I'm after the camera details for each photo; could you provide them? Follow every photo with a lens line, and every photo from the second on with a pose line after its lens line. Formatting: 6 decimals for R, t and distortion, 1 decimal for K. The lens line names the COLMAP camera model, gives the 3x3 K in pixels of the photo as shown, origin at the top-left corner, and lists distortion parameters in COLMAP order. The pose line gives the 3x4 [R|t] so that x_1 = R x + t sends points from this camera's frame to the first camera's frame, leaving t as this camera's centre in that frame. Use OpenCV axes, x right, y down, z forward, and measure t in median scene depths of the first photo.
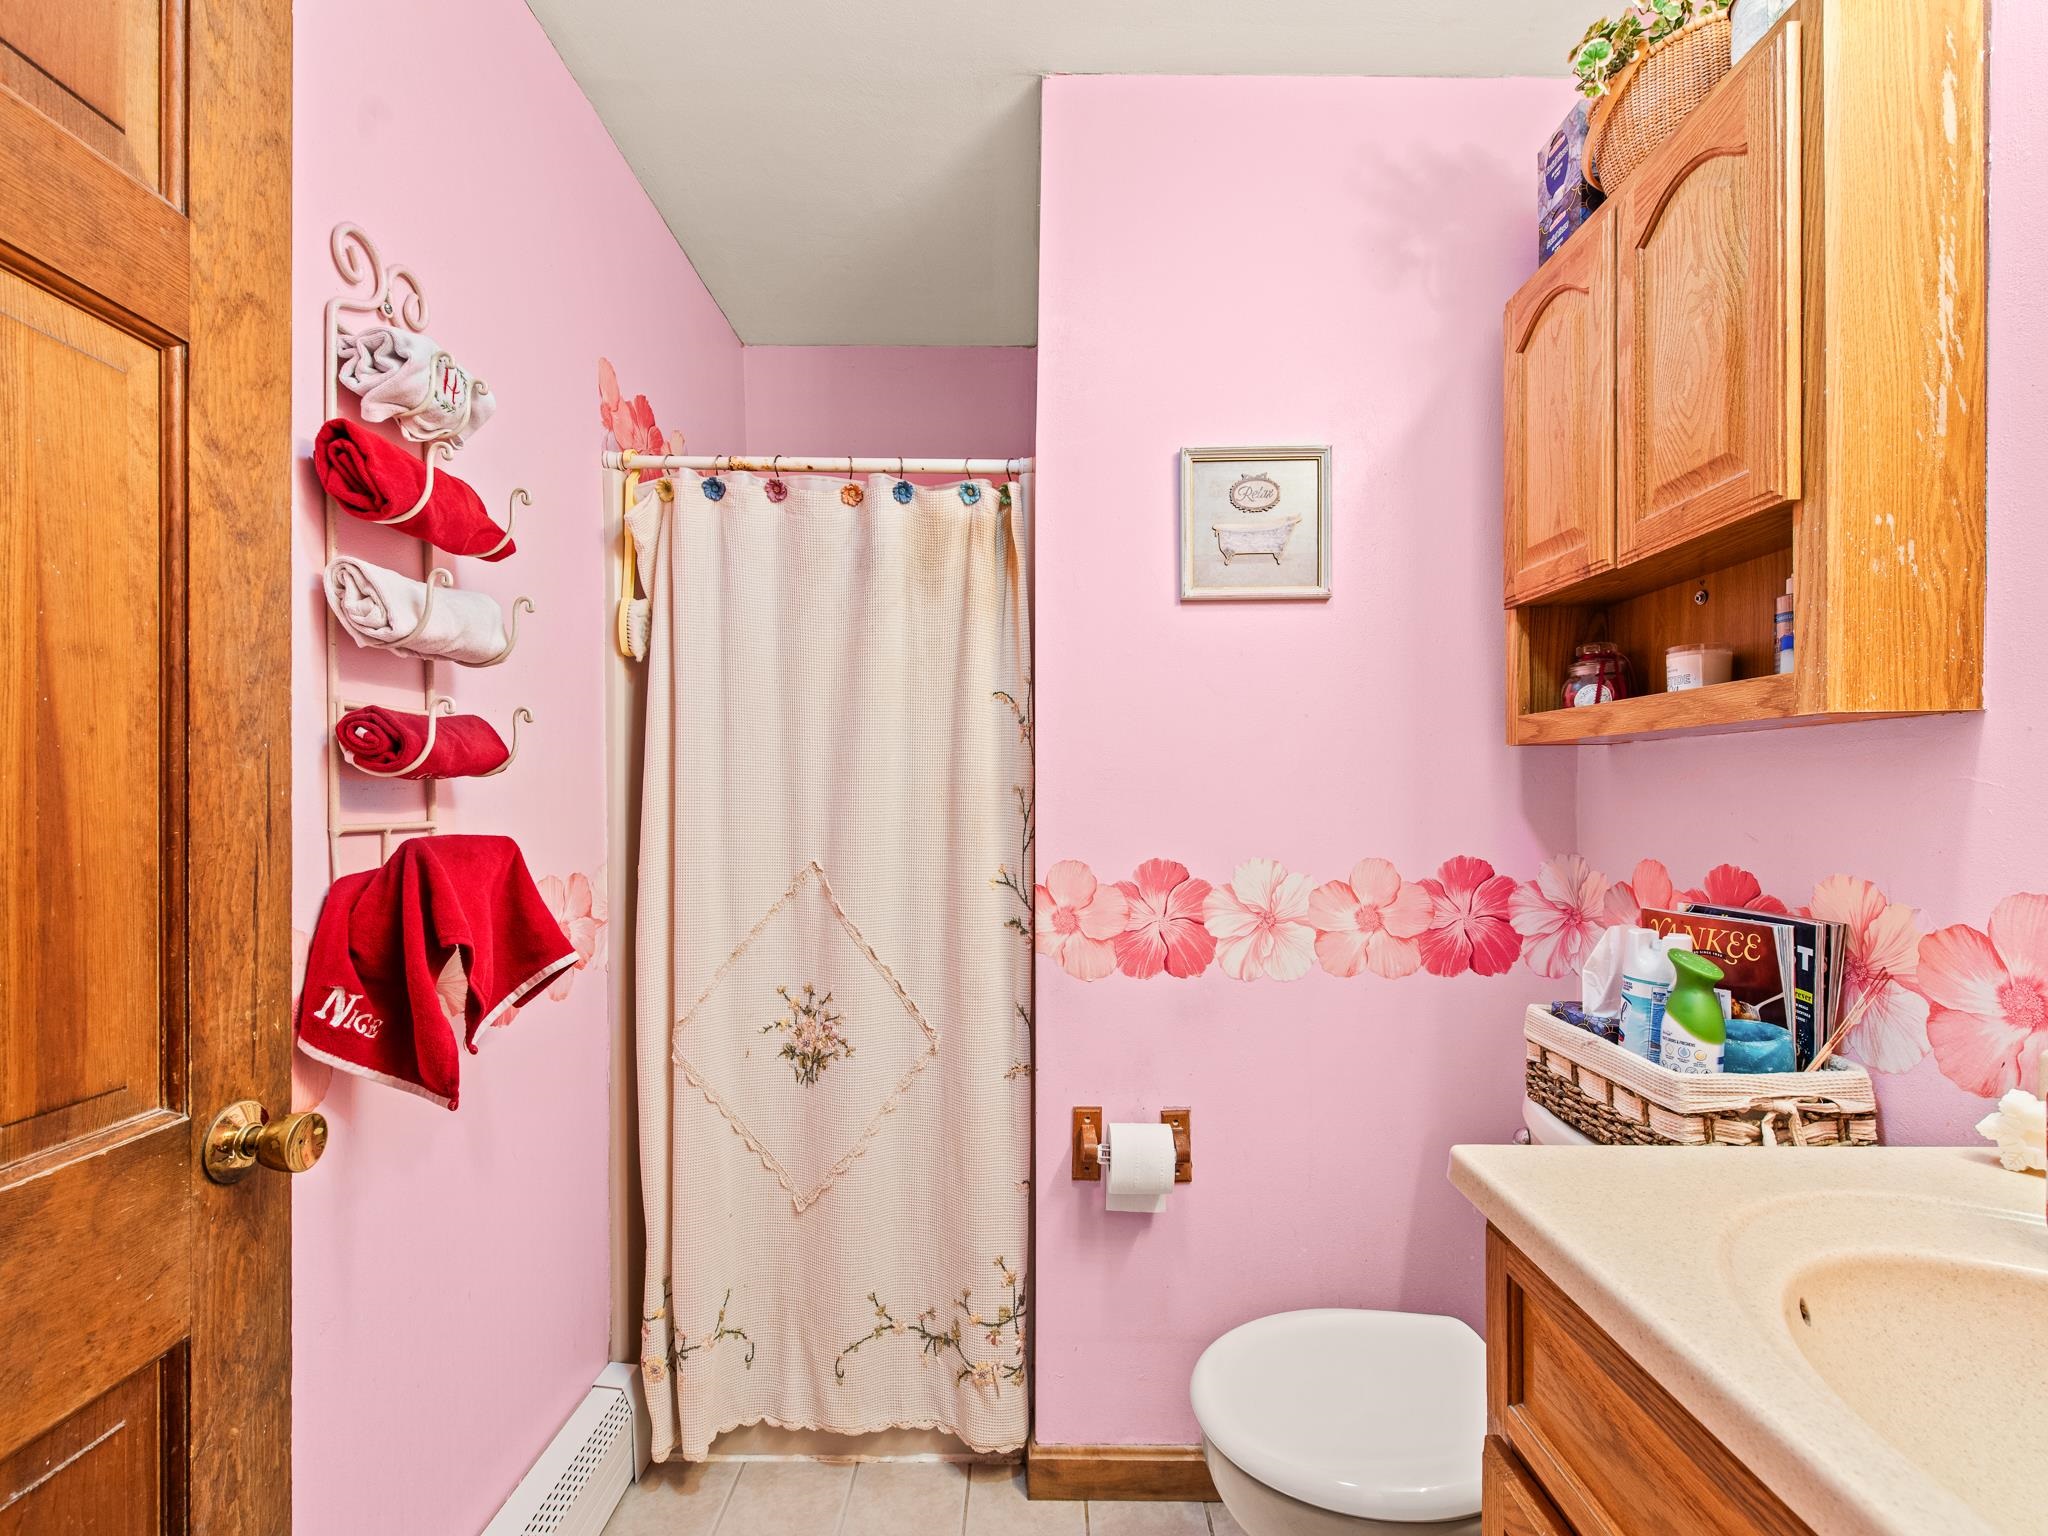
lens RADIAL K [[904.2, 0, 1019.3], [0, 904.2, 806.6], [0, 0, 1]] dist [0.011586, -0.004763]
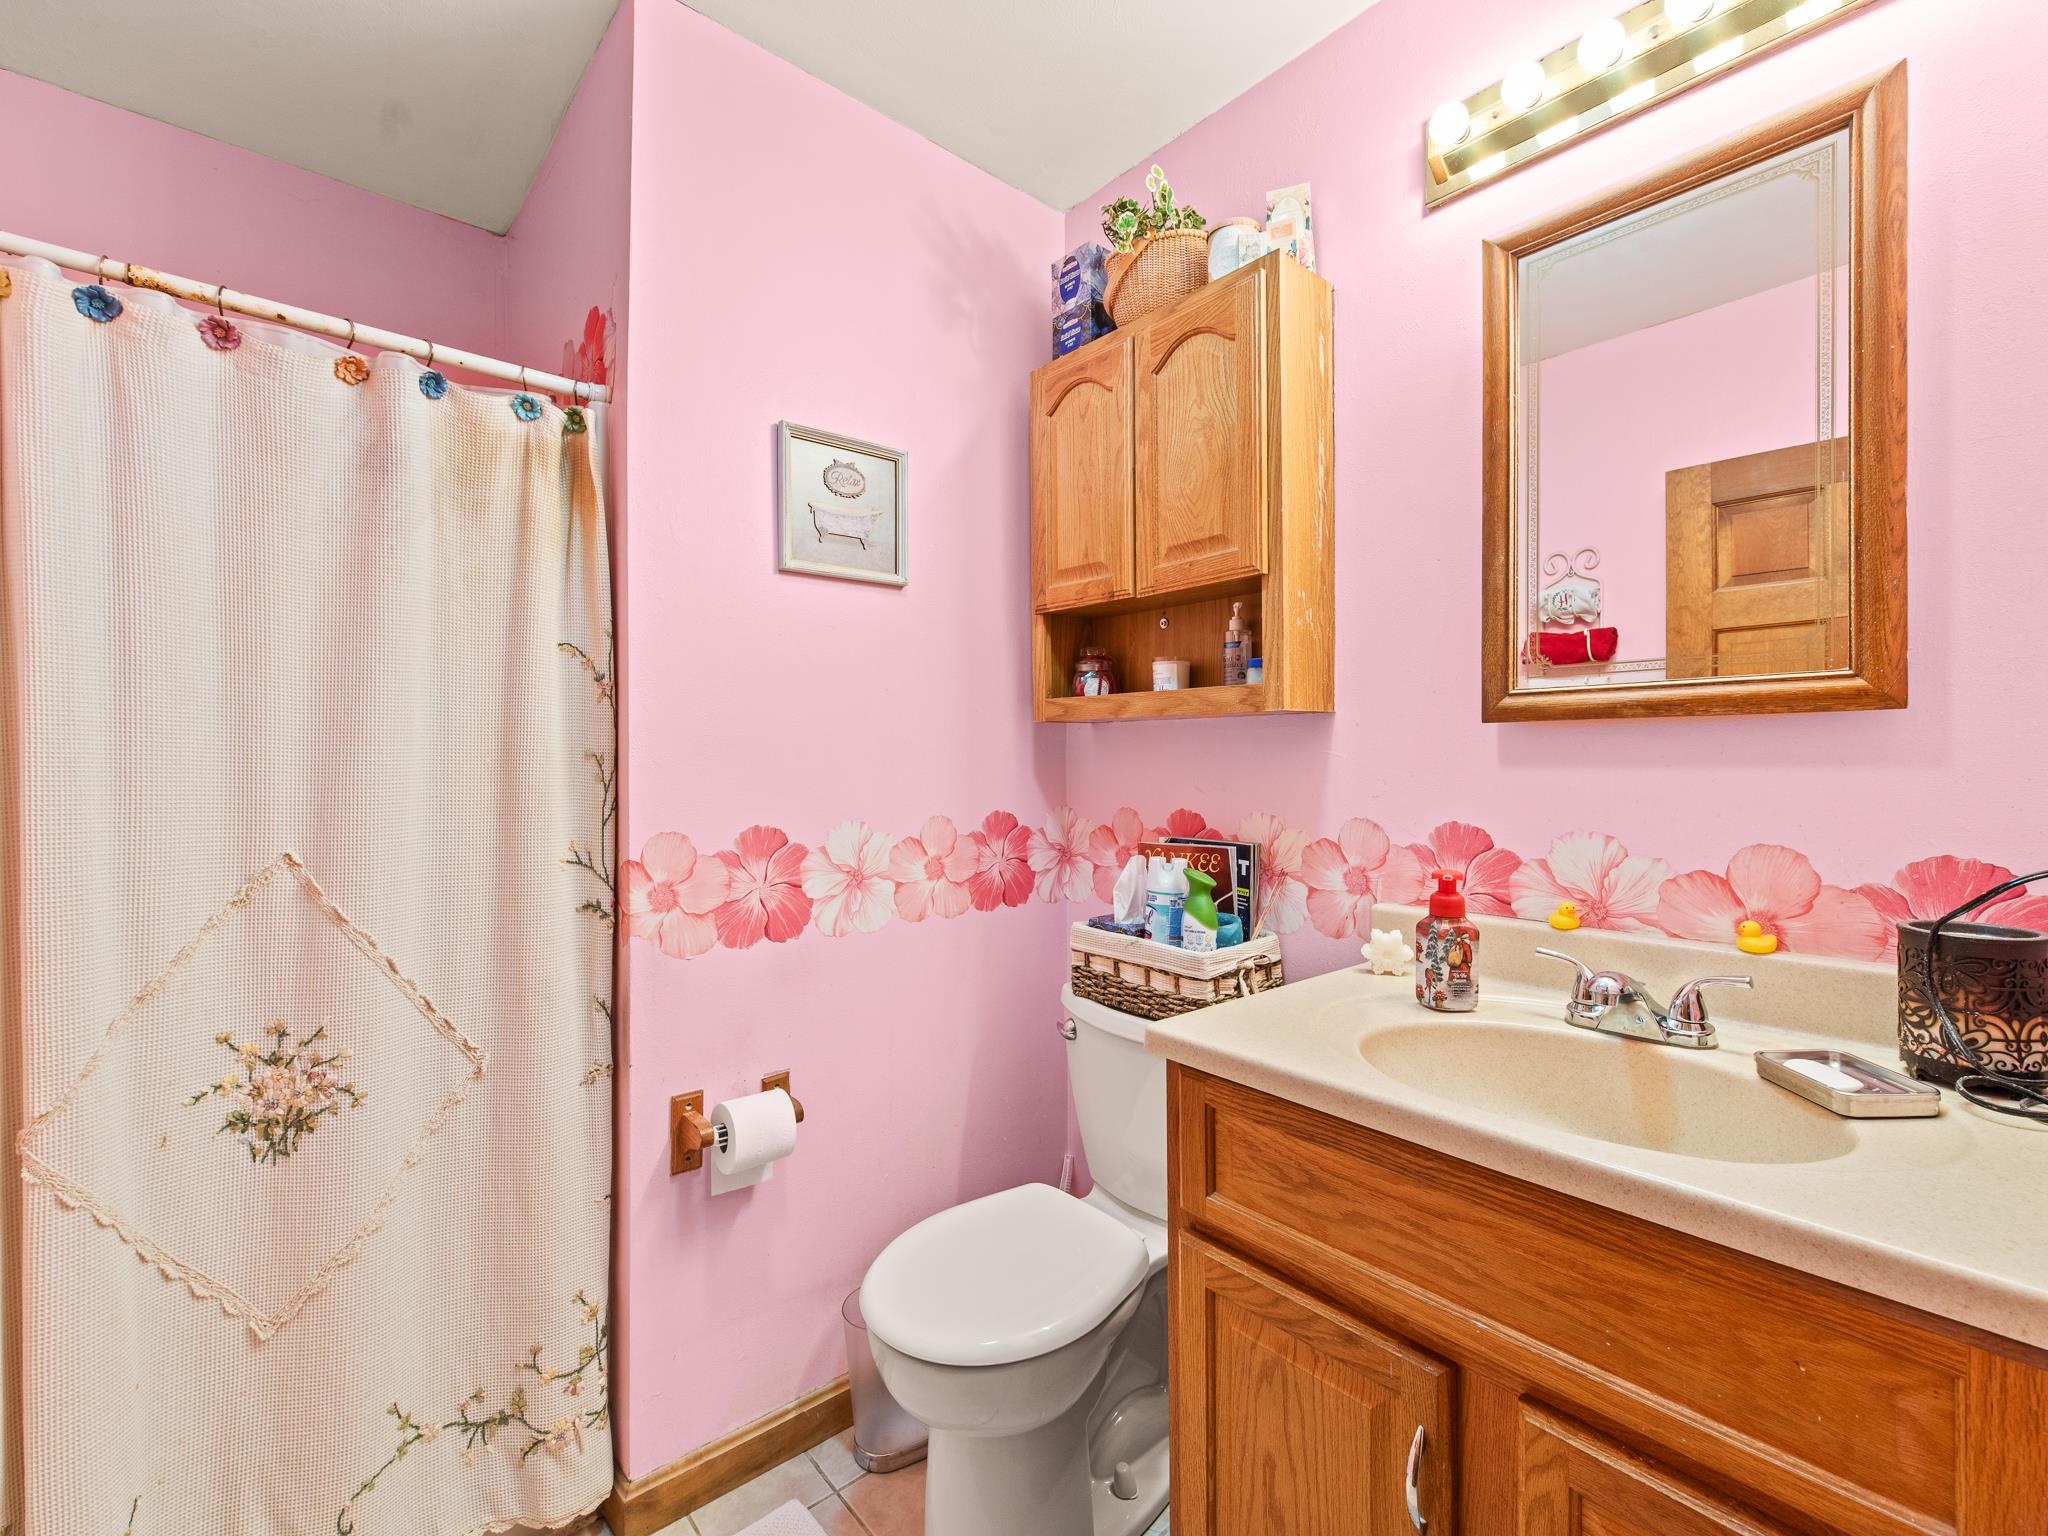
lens RADIAL K [[904.2, 0, 1023.2], [0, 904.2, 760.7], [0, 0, 1]] dist [0.011586, -0.004763]
pose [[0.756194, -0.002013, 0.654345, -0.280494], [0.008604, 0.999939, -0.006866, -0.004430], [-0.654291, 0.010822, 0.756165, 0.055701]]
